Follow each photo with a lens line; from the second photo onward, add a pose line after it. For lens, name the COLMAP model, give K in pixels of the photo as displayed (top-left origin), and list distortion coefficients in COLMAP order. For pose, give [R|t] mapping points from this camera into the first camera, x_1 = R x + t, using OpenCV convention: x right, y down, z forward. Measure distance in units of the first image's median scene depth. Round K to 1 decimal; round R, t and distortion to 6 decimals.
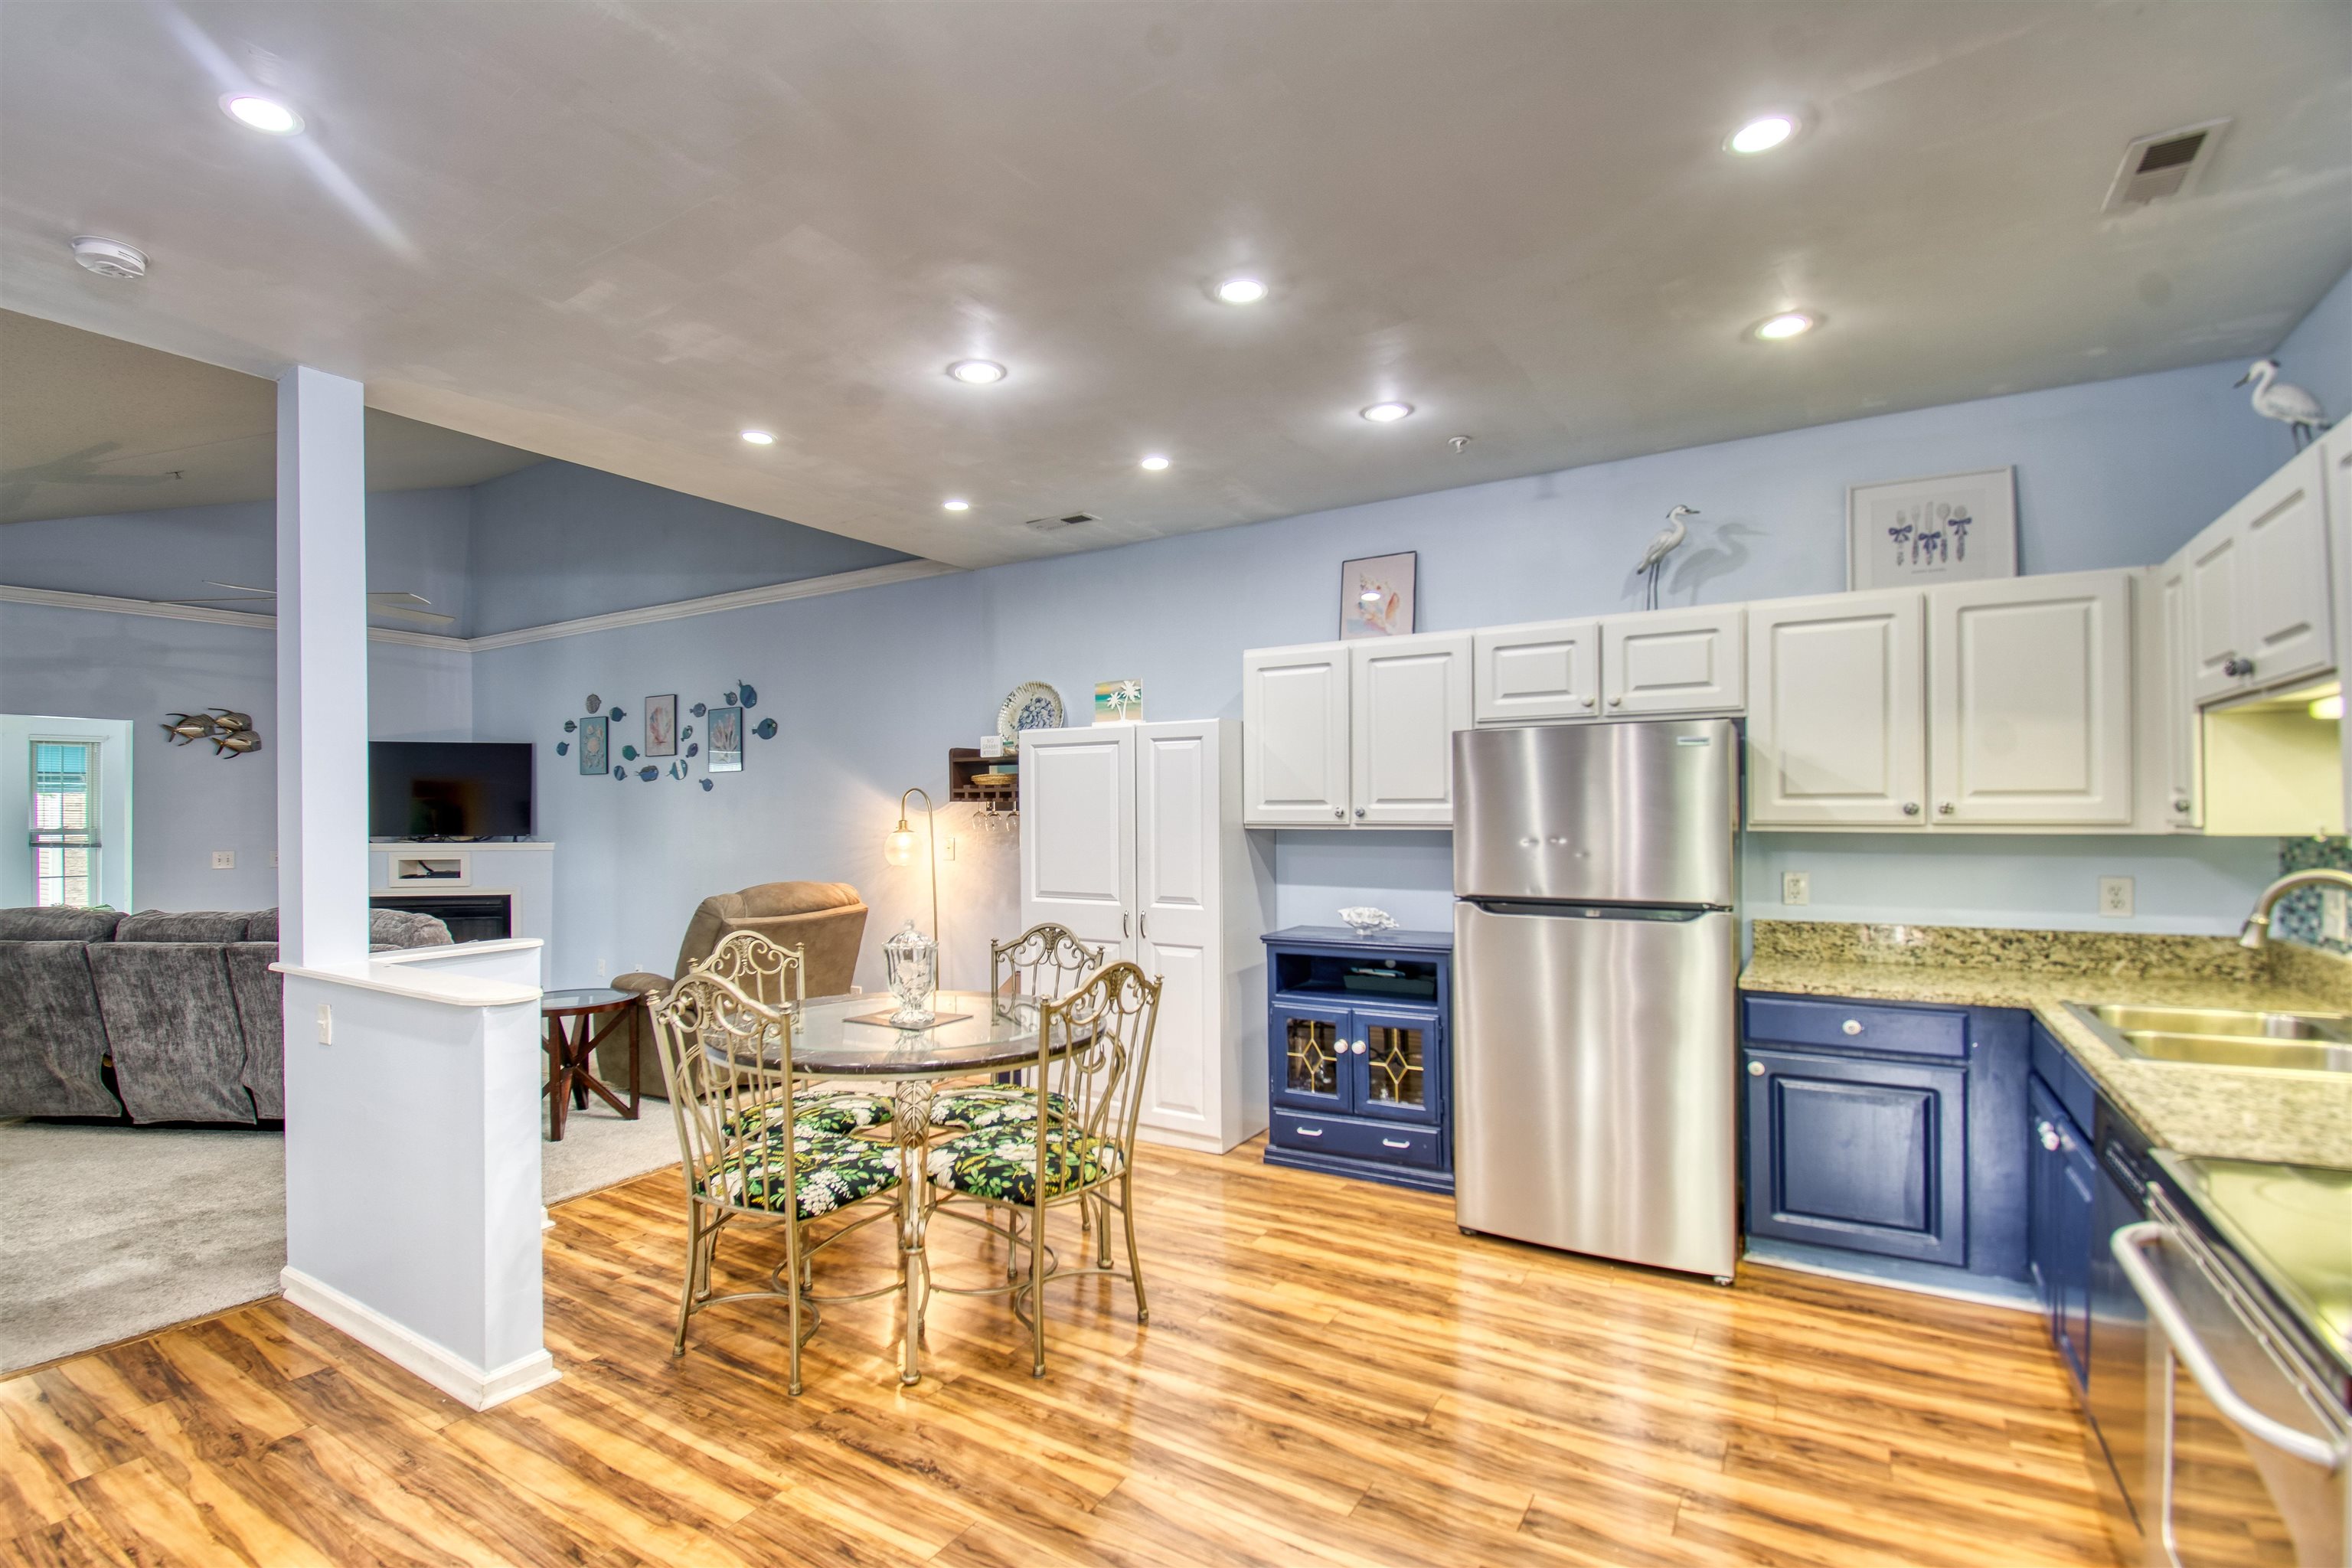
lens RADIAL K [[1064.7, 0, 1176.0], [0, 1064.7, 784.0], [0, 0, 1]] dist [0.002551, -0.019767]
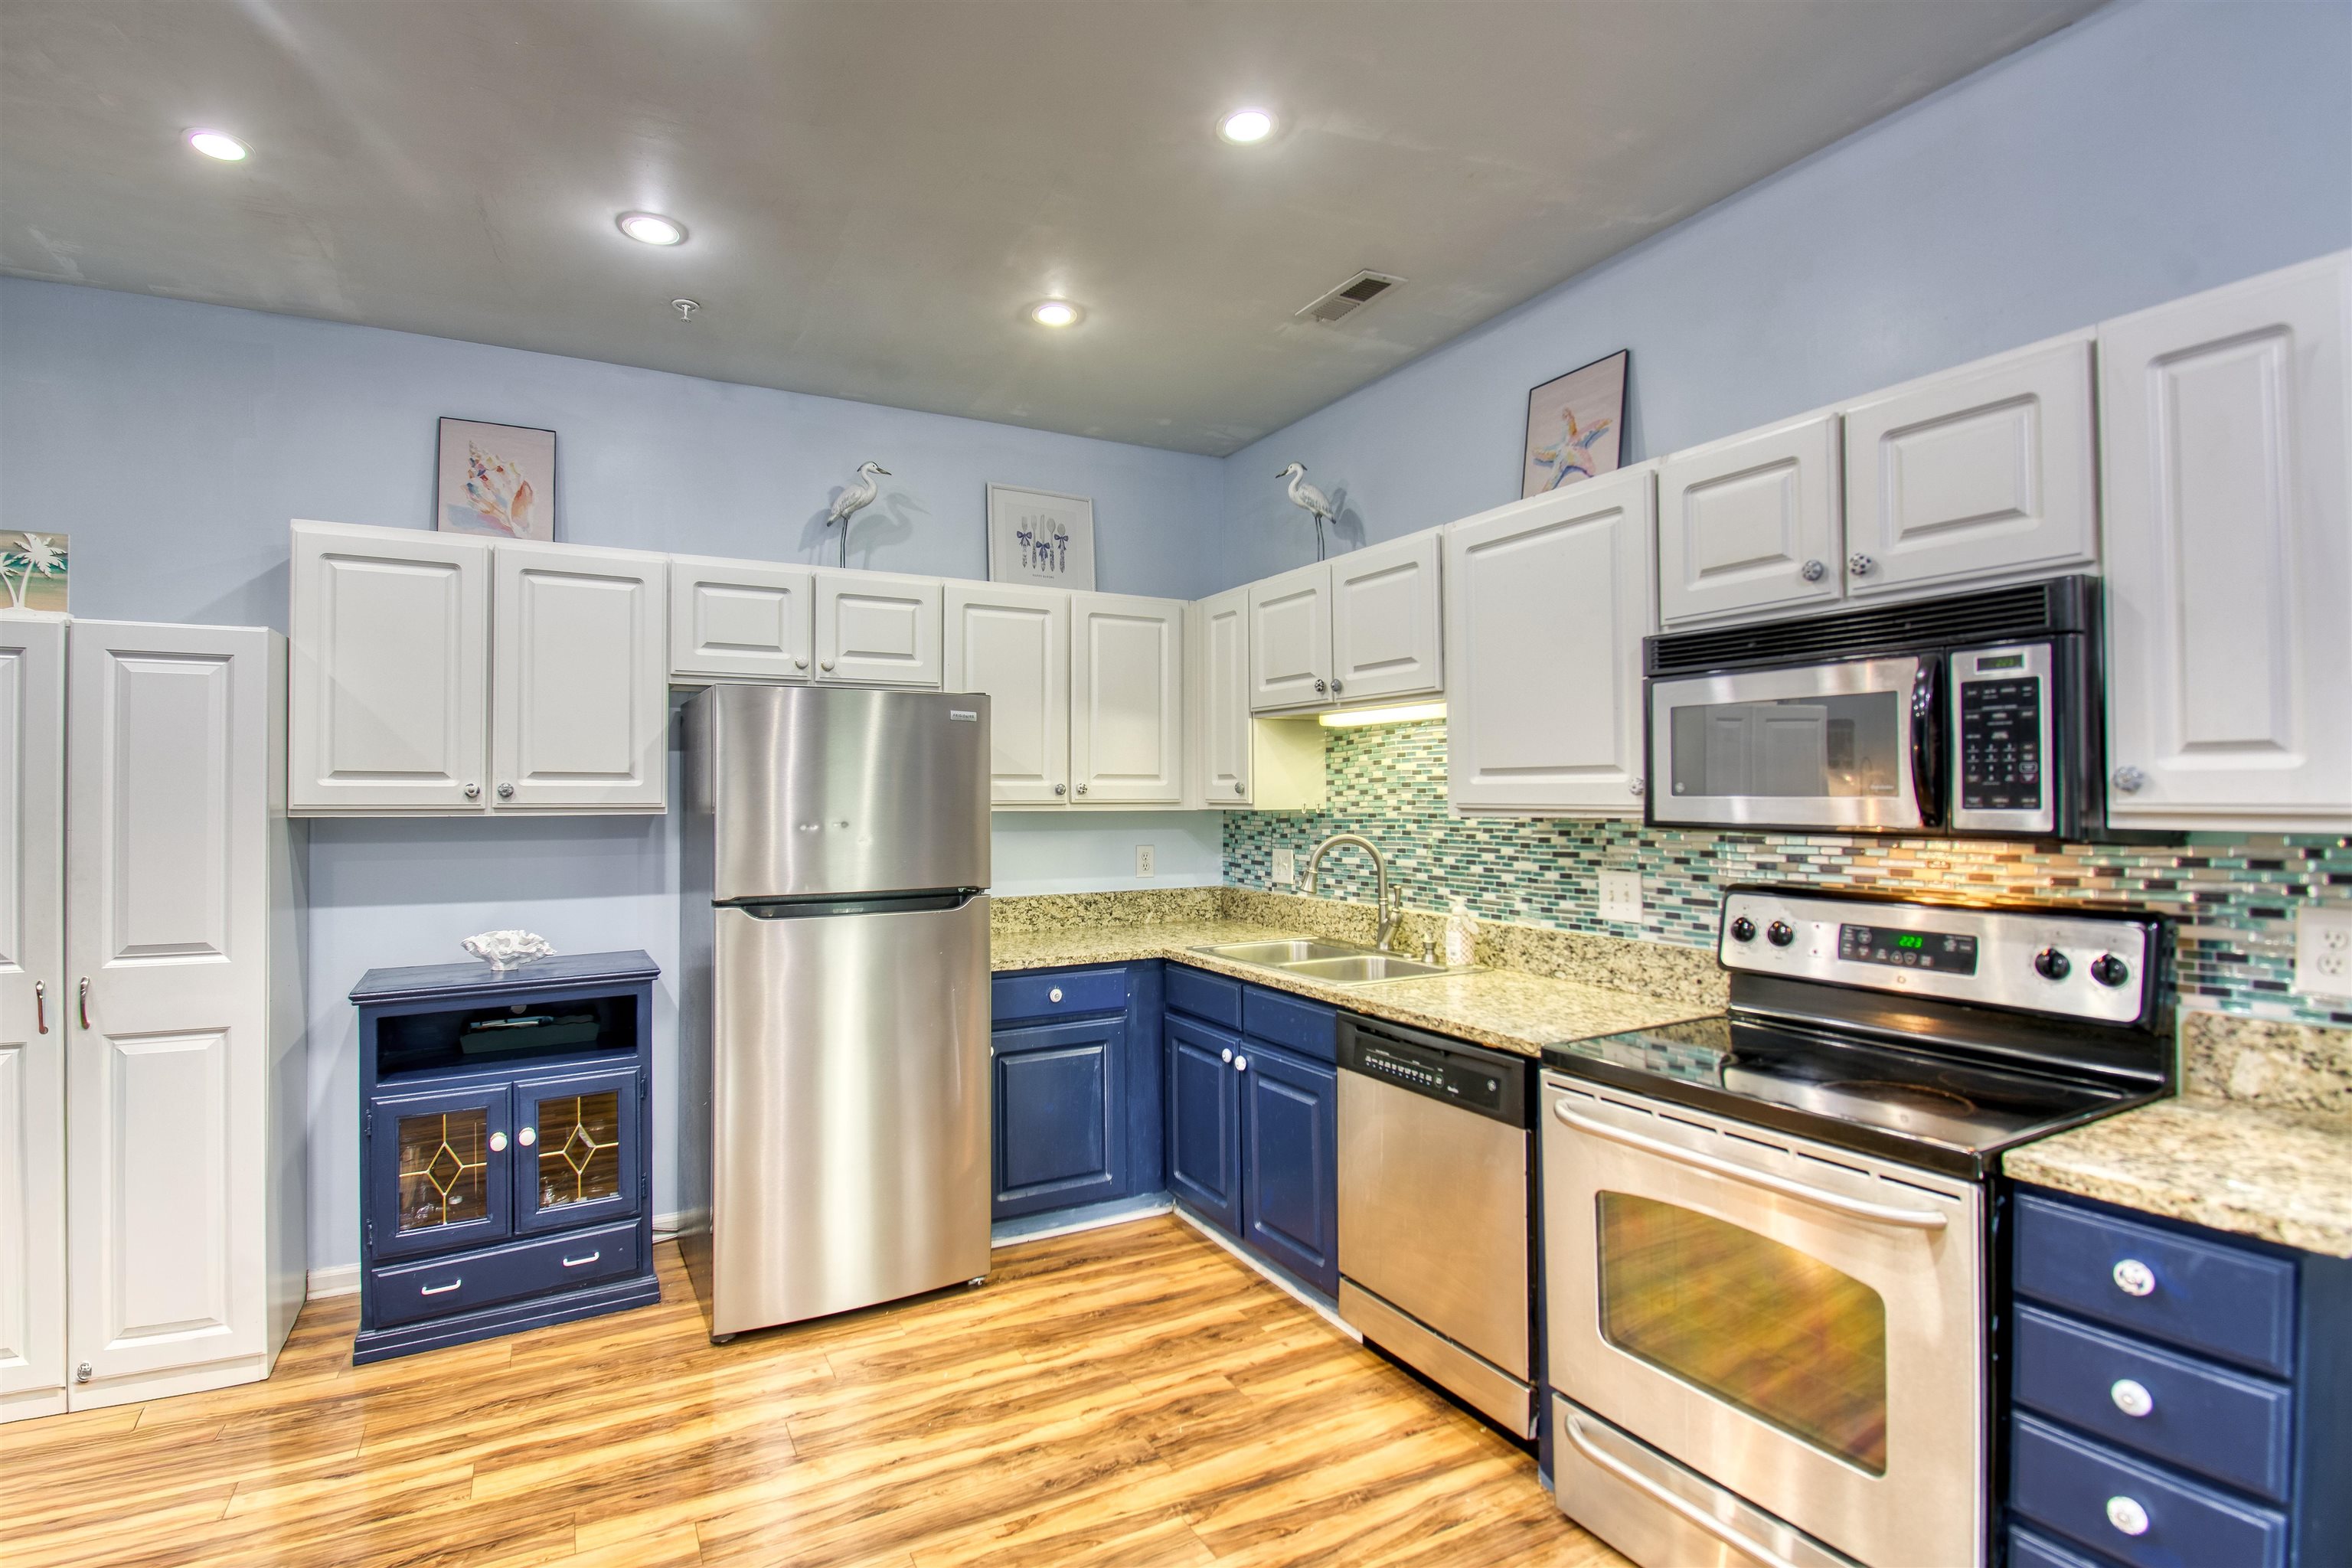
lens RADIAL K [[1129.3, 0, 1082.1], [0, 1129.3, 765.2], [0, 0, 1]] dist [0.024225, -0.039435]
pose [[0.533902, 0.024122, 0.845202, -0.257345], [-0.022516, 0.999644, -0.014306, 0.012766], [-0.845246, -0.011392, 0.534255, 0.317337]]
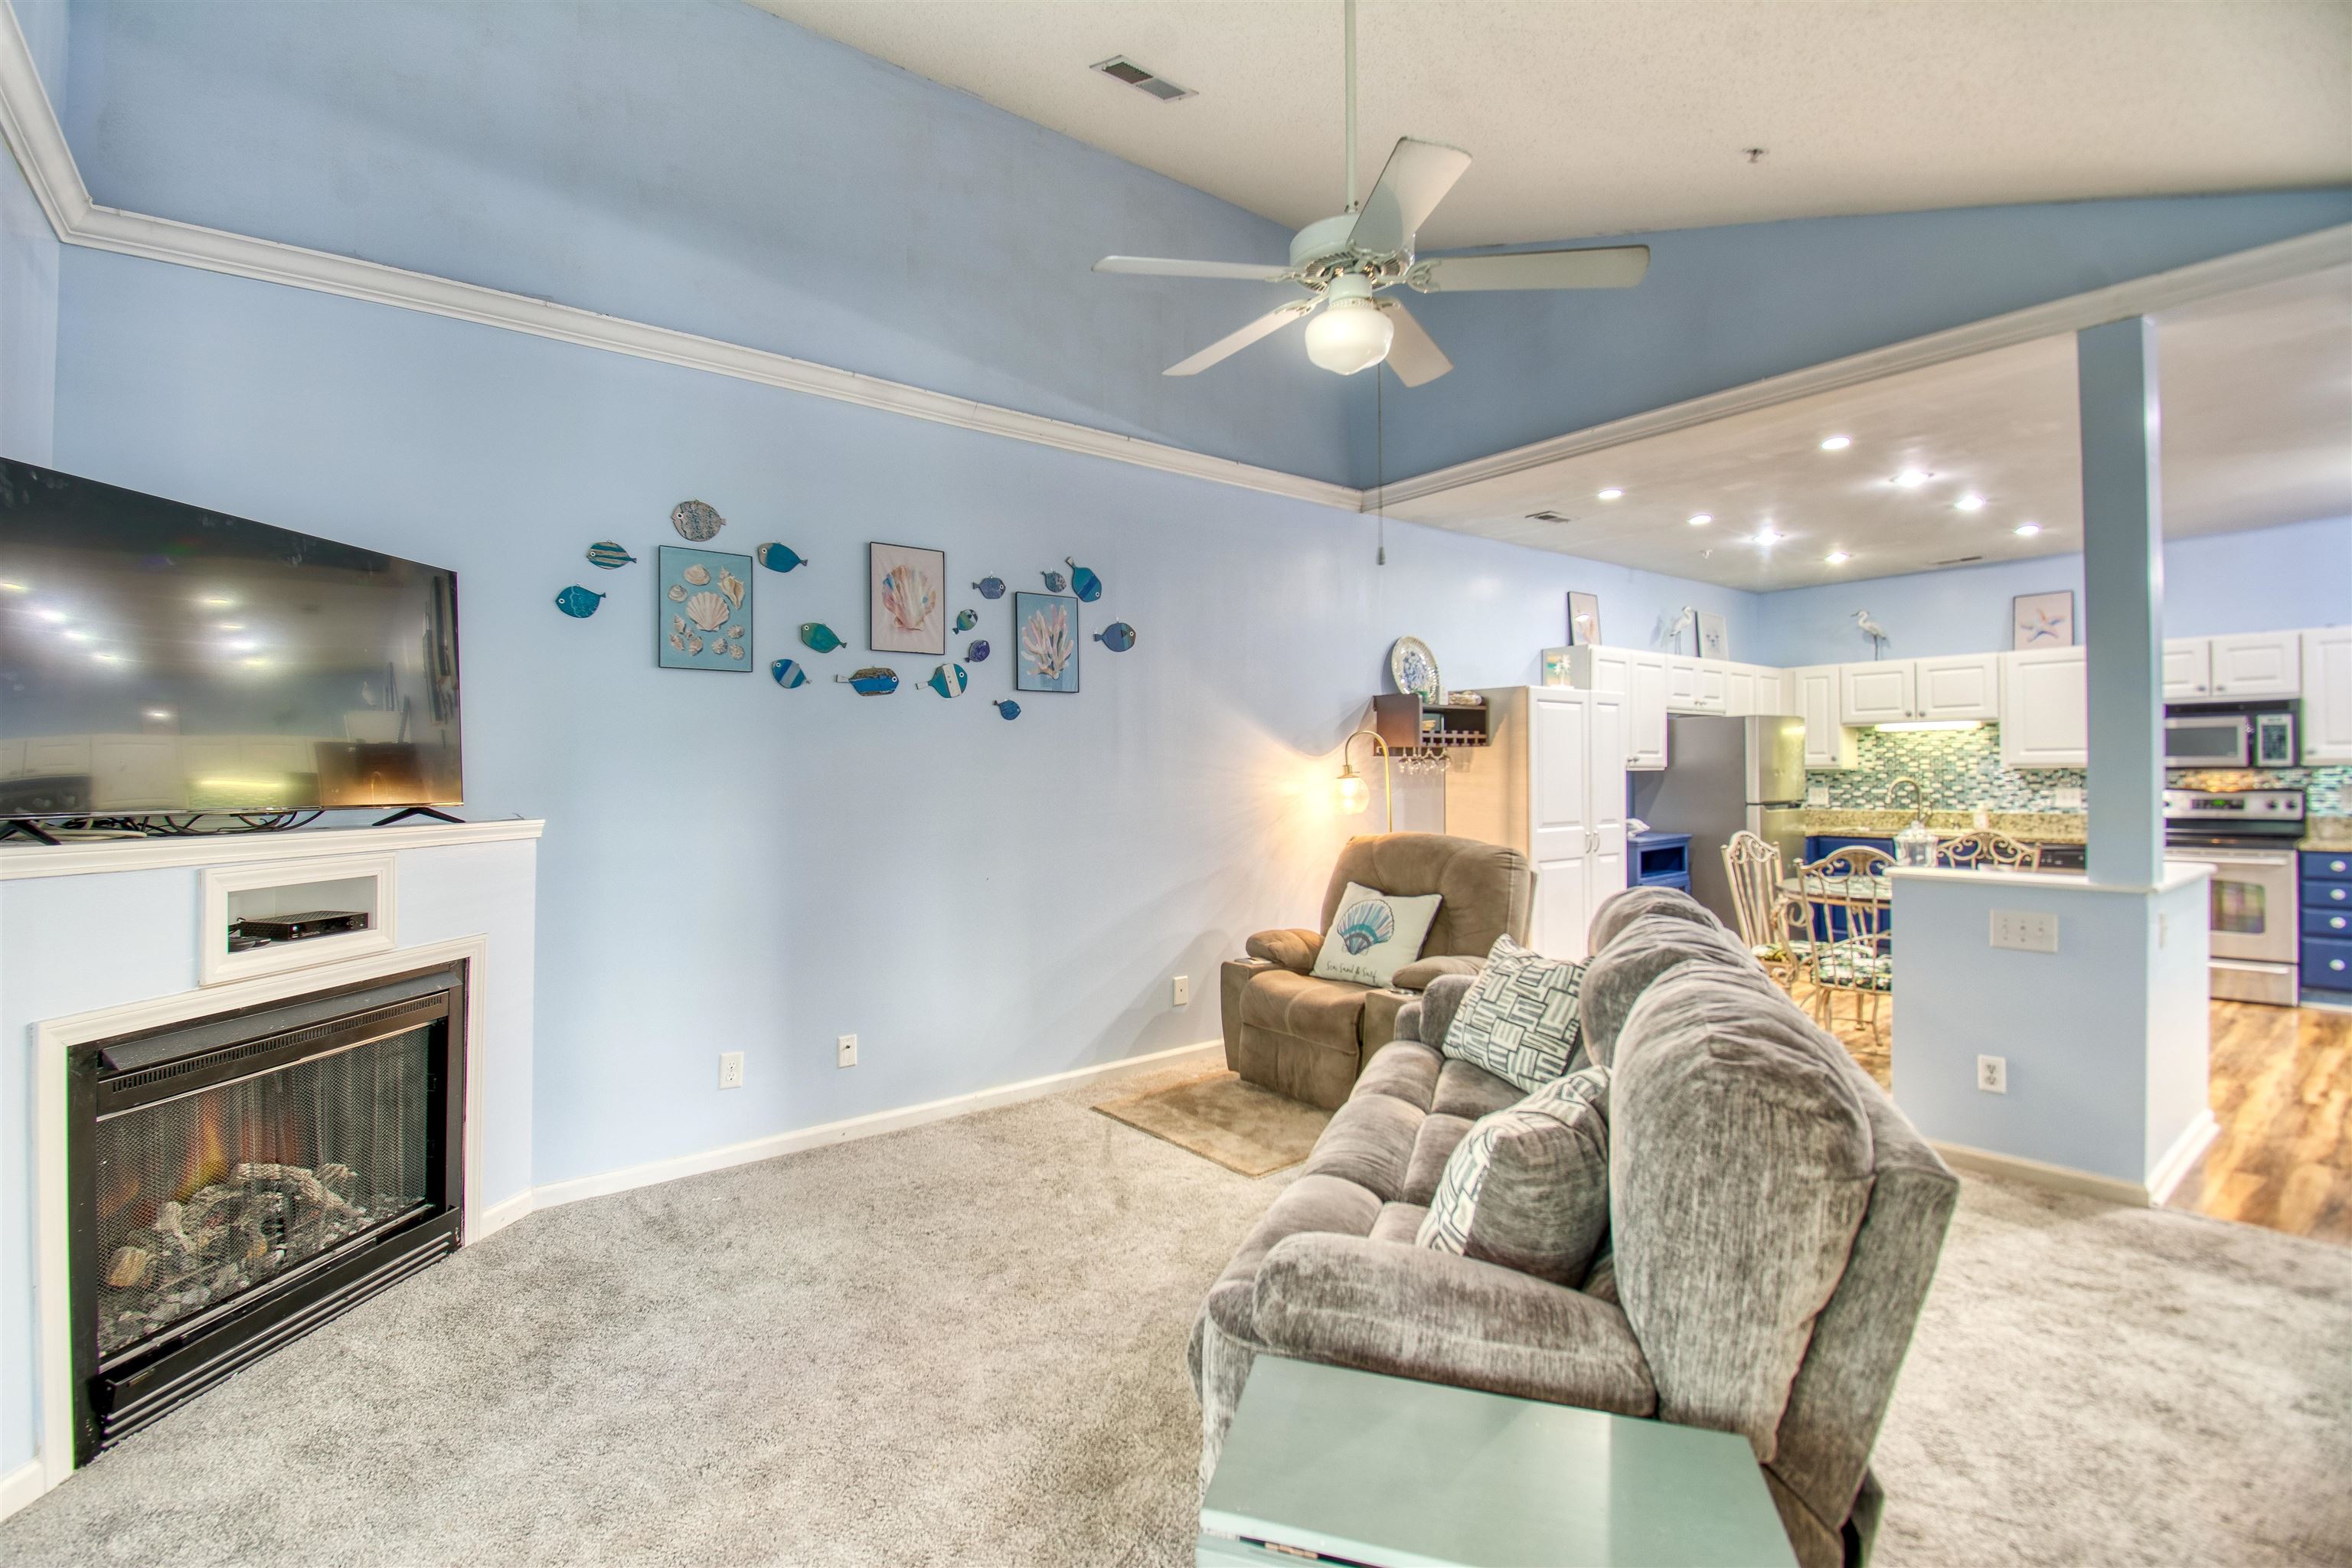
lens RADIAL K [[1068.3, 0, 1100.1], [0, 1068.3, 771.3], [0, 0, 1]] dist [0.012055, -0.017459]
pose [[0.375094, 0.004857, 0.926974, -1.964936], [-0.018630, 0.999824, 0.002300, 0.067438], [-0.926799, -0.018133, 0.375119, 1.391362]]
